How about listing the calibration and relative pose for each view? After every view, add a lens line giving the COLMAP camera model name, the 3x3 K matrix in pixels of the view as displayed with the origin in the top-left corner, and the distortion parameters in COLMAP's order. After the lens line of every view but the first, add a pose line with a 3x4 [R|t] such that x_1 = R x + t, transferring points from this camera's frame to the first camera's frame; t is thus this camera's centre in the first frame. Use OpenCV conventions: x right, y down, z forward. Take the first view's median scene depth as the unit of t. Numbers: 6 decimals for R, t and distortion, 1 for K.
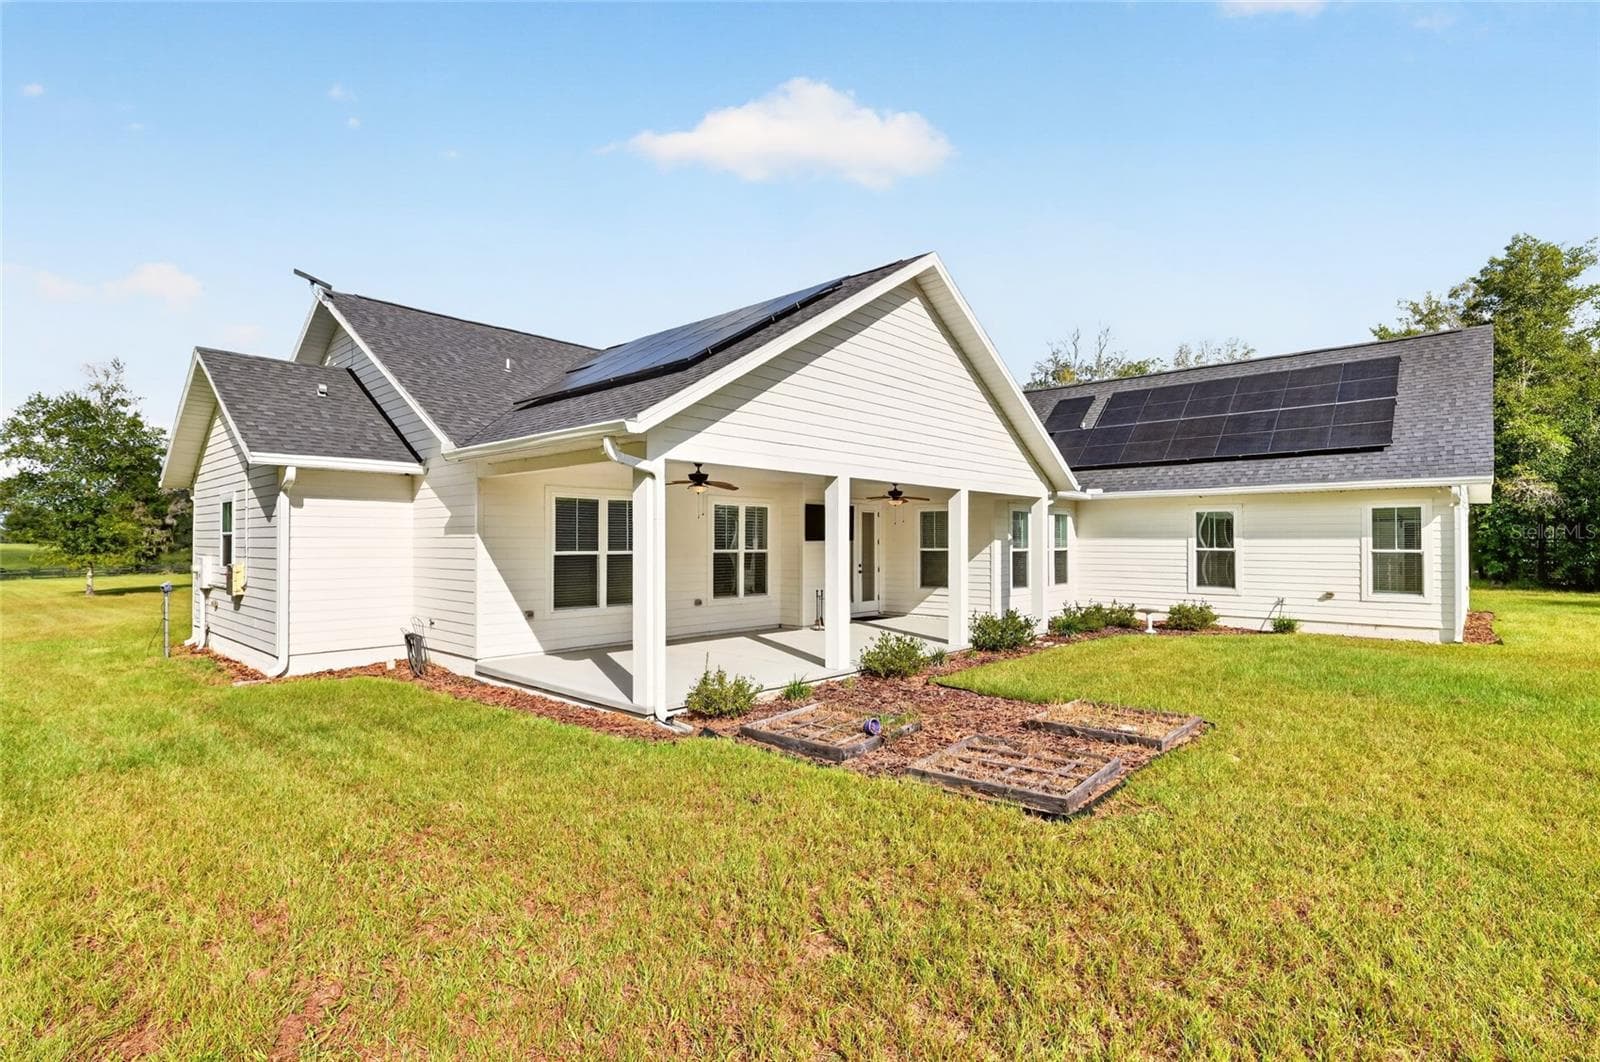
lens RADIAL K [[756.0, 0, 800.0], [0, 756.0, 531.0], [0, 0, 1]] dist [0.011185, 0.000384]
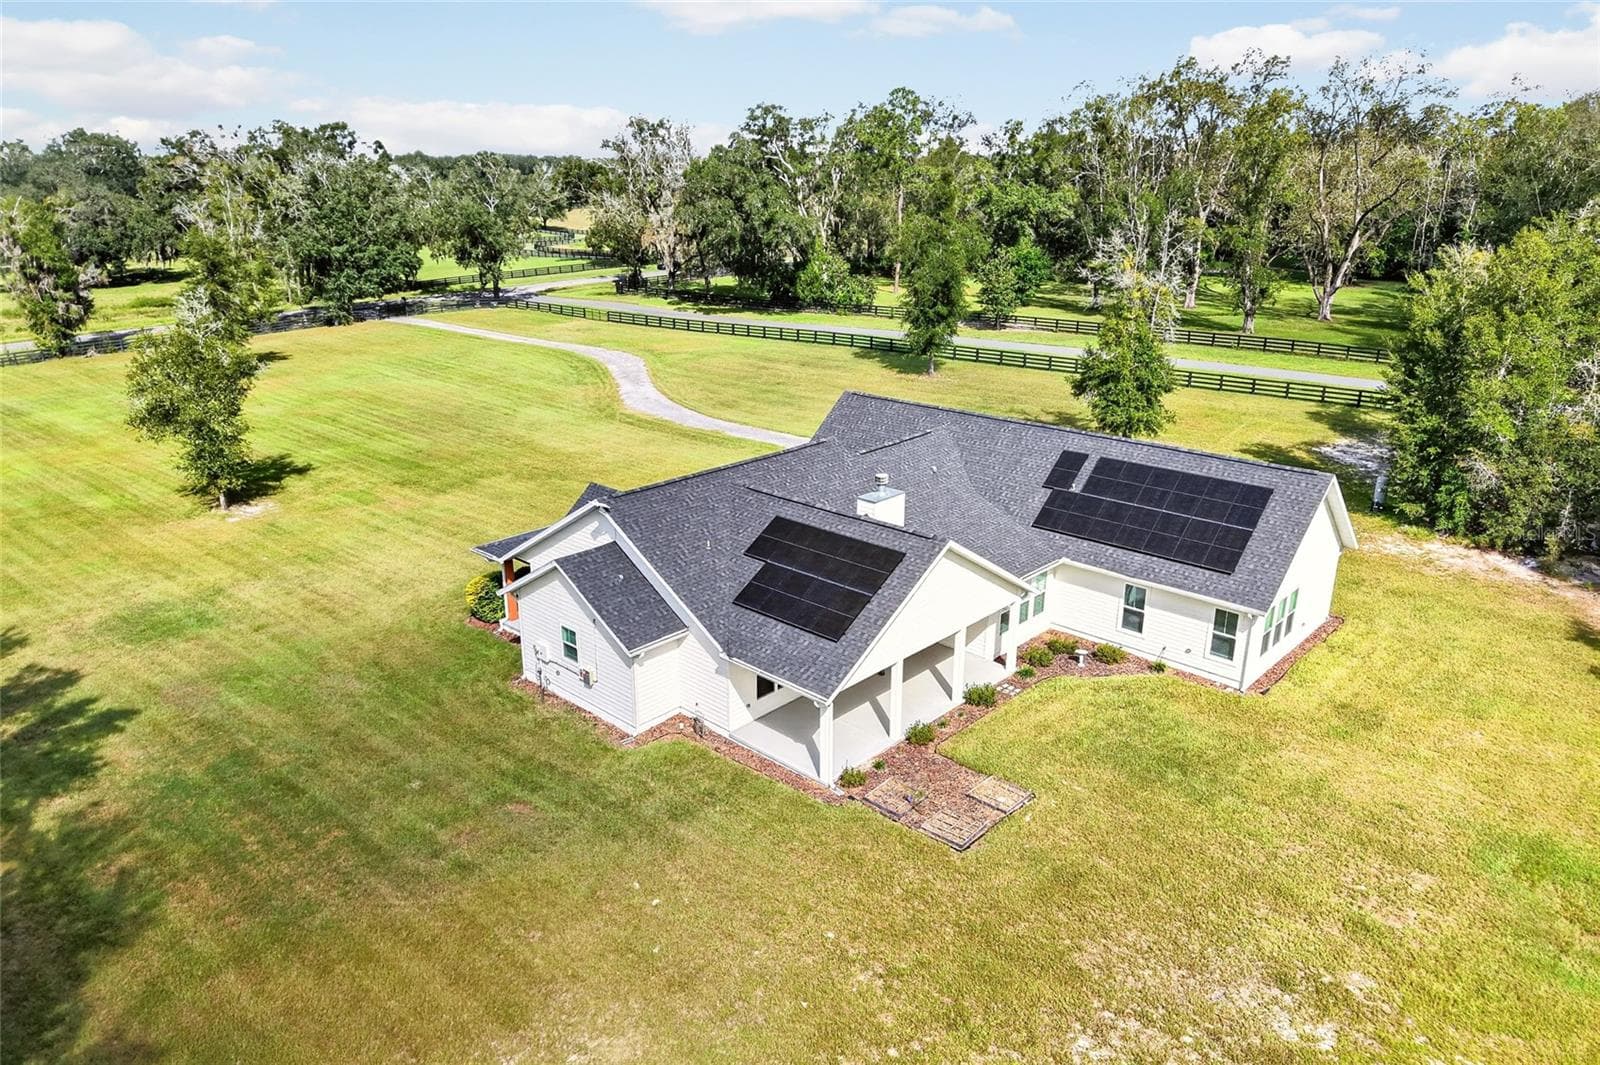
lens RADIAL K [[1069.2, 0, 782.8], [0, 1069.2, 534.0], [0, 0, 1]] dist [0.043045, -0.021921]
pose [[0.999592, 0.004518, -0.028188, -0.154670], [0.005183, 0.942264, 0.334831, -1.146622], [0.028073, -0.334841, 0.941856, -1.400452]]
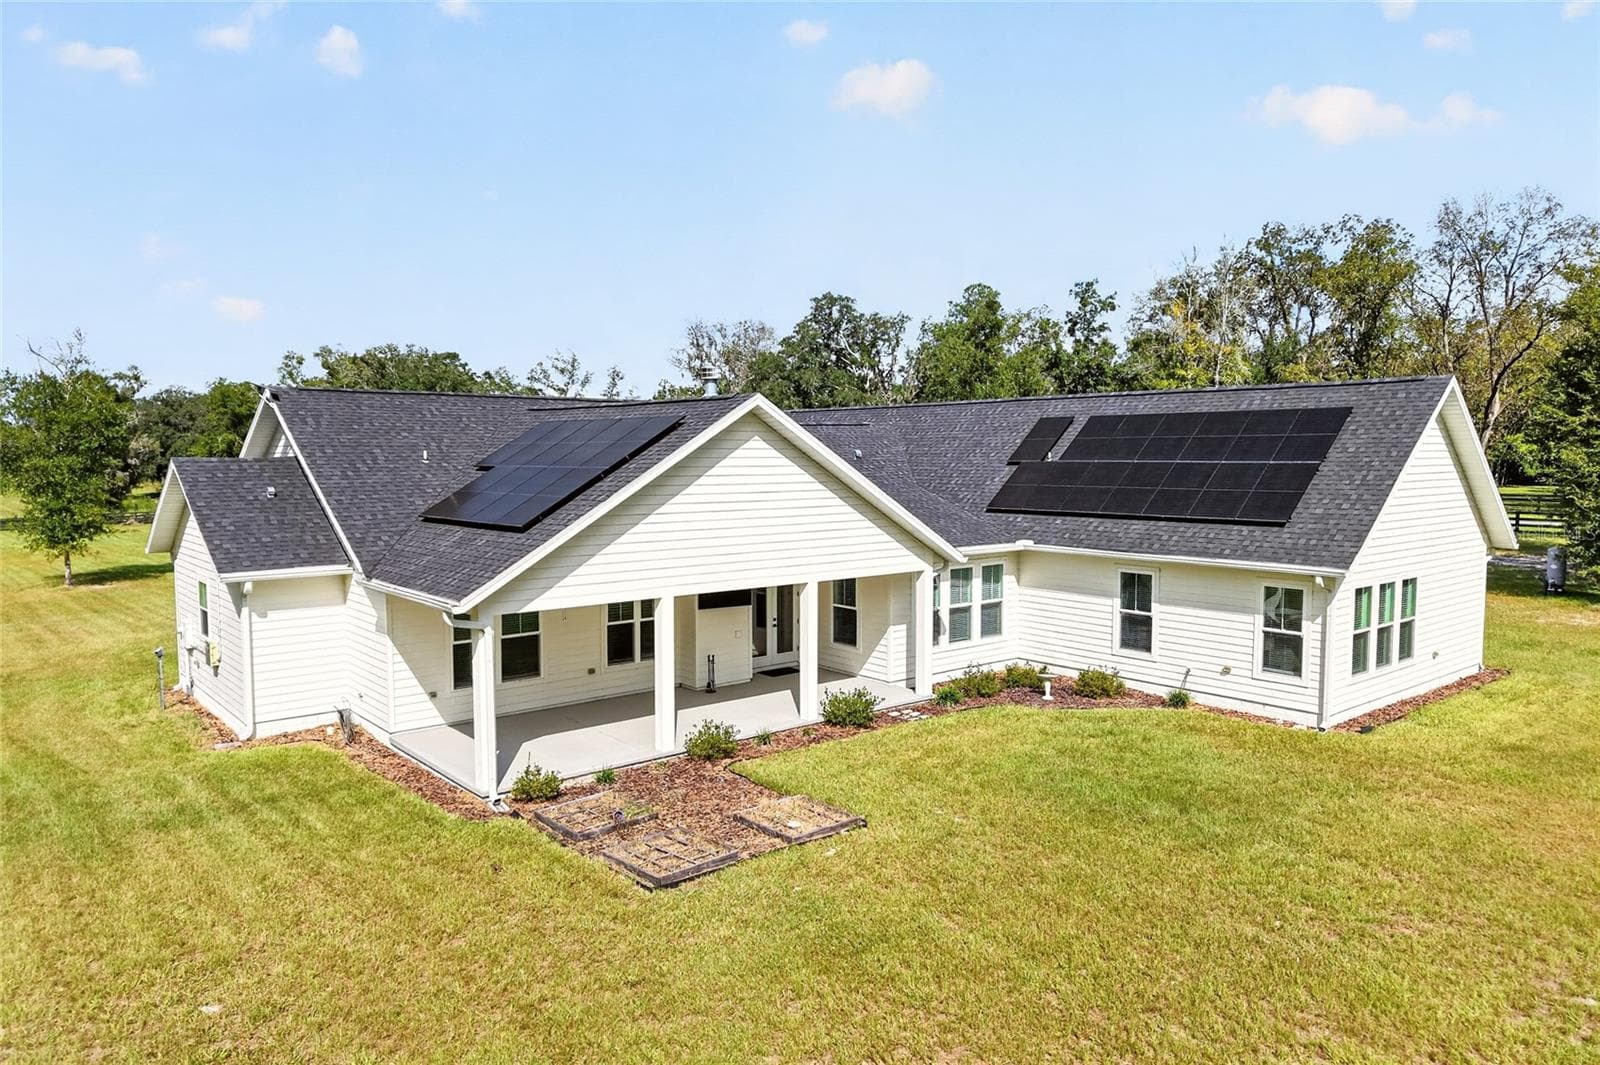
lens RADIAL K [[1069.2, 0, 782.8], [0, 1069.2, 534.0], [0, 0, 1]] dist [0.043045, -0.021921]
pose [[0.989123, 0.008040, -0.146873, 0.399613], [0.005329, 0.995891, 0.090405, -0.264585], [0.146996, -0.090205, 0.985015, -0.533718]]
